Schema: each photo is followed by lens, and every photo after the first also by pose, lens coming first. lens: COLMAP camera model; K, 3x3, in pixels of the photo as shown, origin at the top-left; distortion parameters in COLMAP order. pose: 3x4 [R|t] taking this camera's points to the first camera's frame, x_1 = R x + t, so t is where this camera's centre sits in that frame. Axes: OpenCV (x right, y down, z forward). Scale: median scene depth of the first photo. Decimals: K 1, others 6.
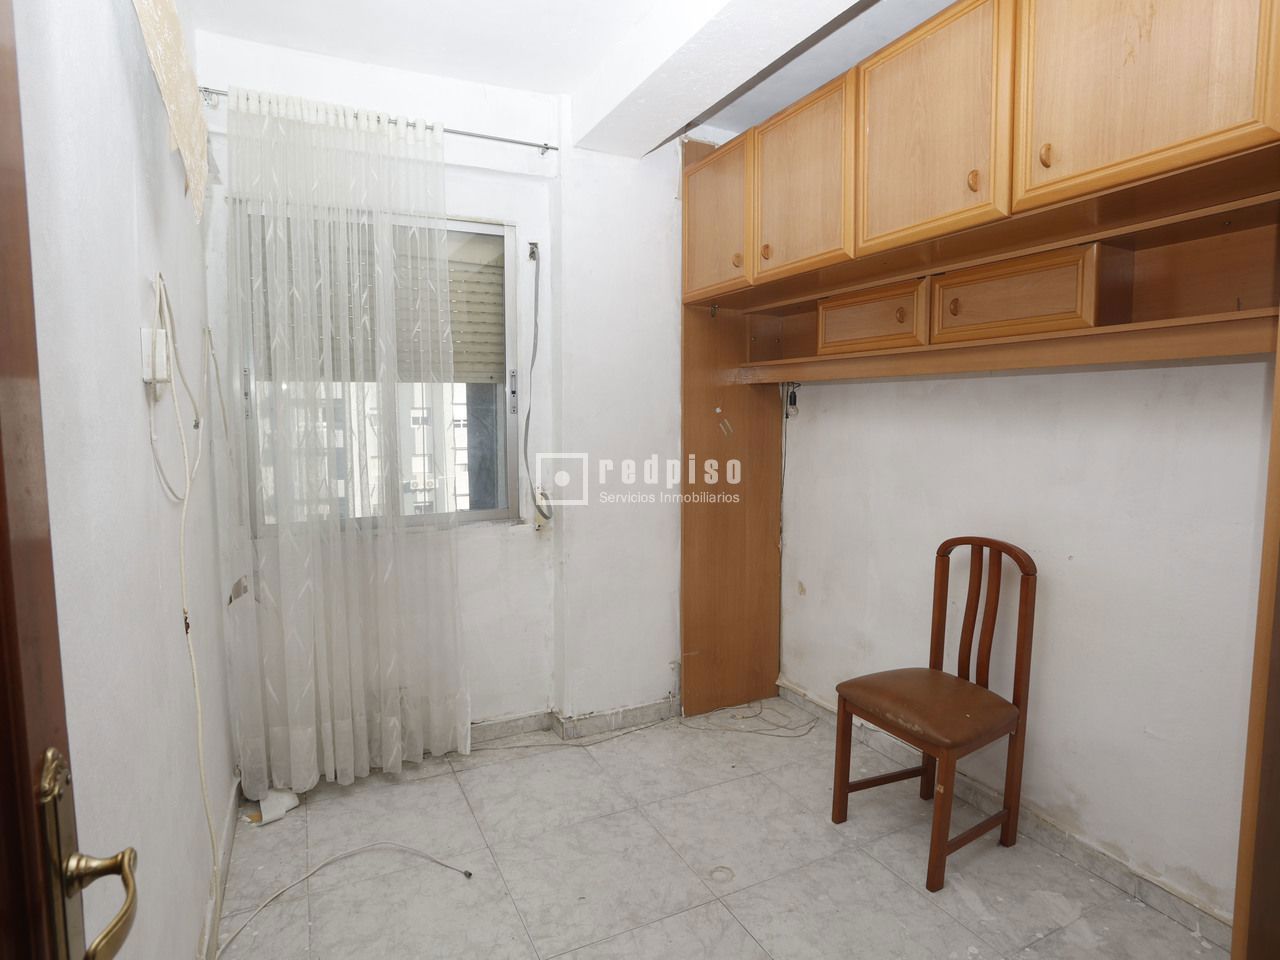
lens RADIAL K [[690.9, 0, 641.3], [0, 690.9, 472.3], [0, 0, 1]] dist [-0.068494, 0.028852]
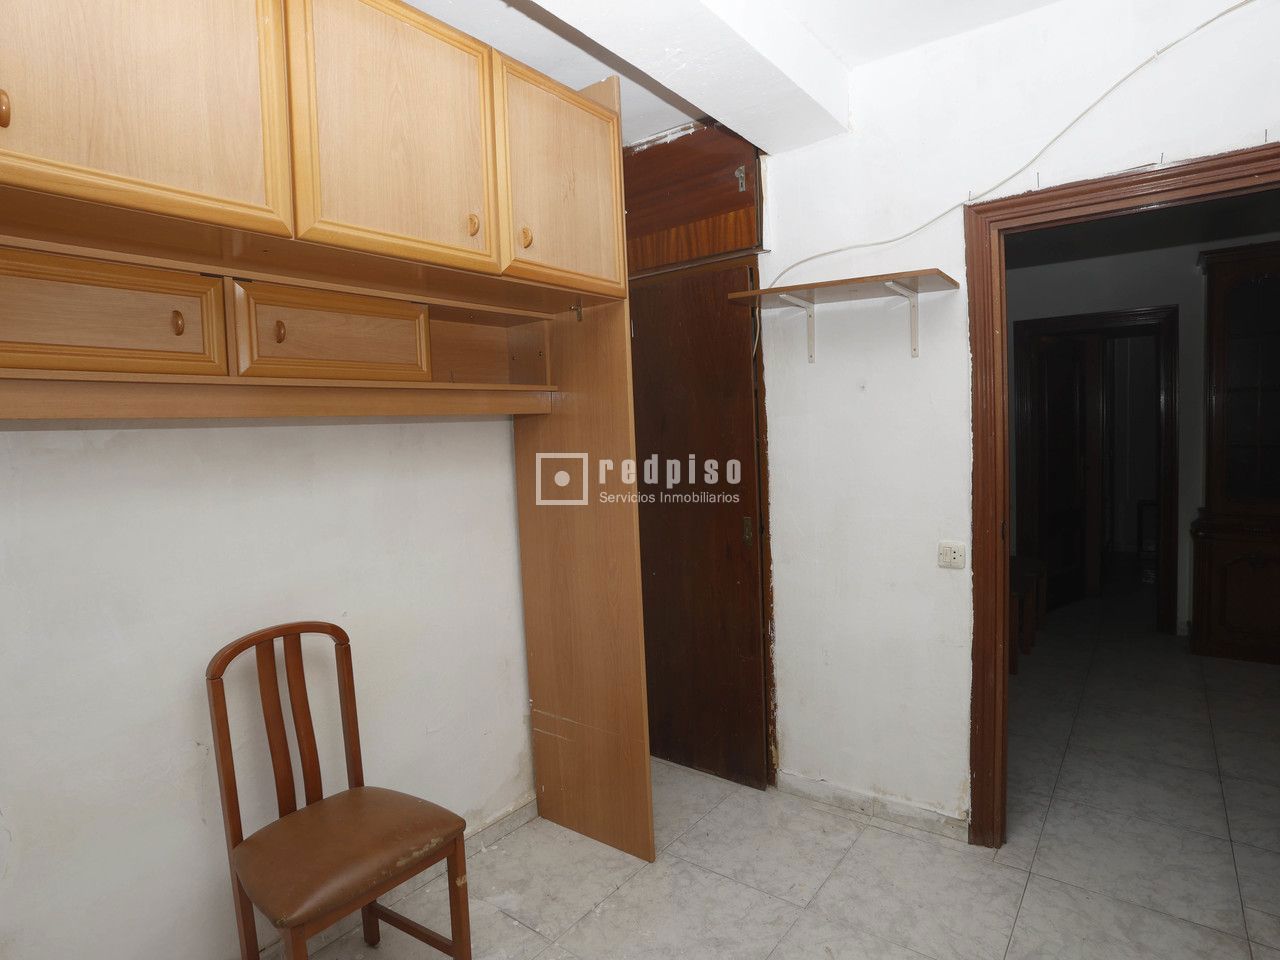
lens RADIAL K [[690.9, 0, 641.3], [0, 690.9, 472.3], [0, 0, 1]] dist [-0.068494, 0.028852]
pose [[-0.434222, -0.030973, 0.900273, -0.430980], [0.117027, 0.988999, 0.090471, -0.115128], [-0.893172, 0.144641, -0.425821, 1.047668]]
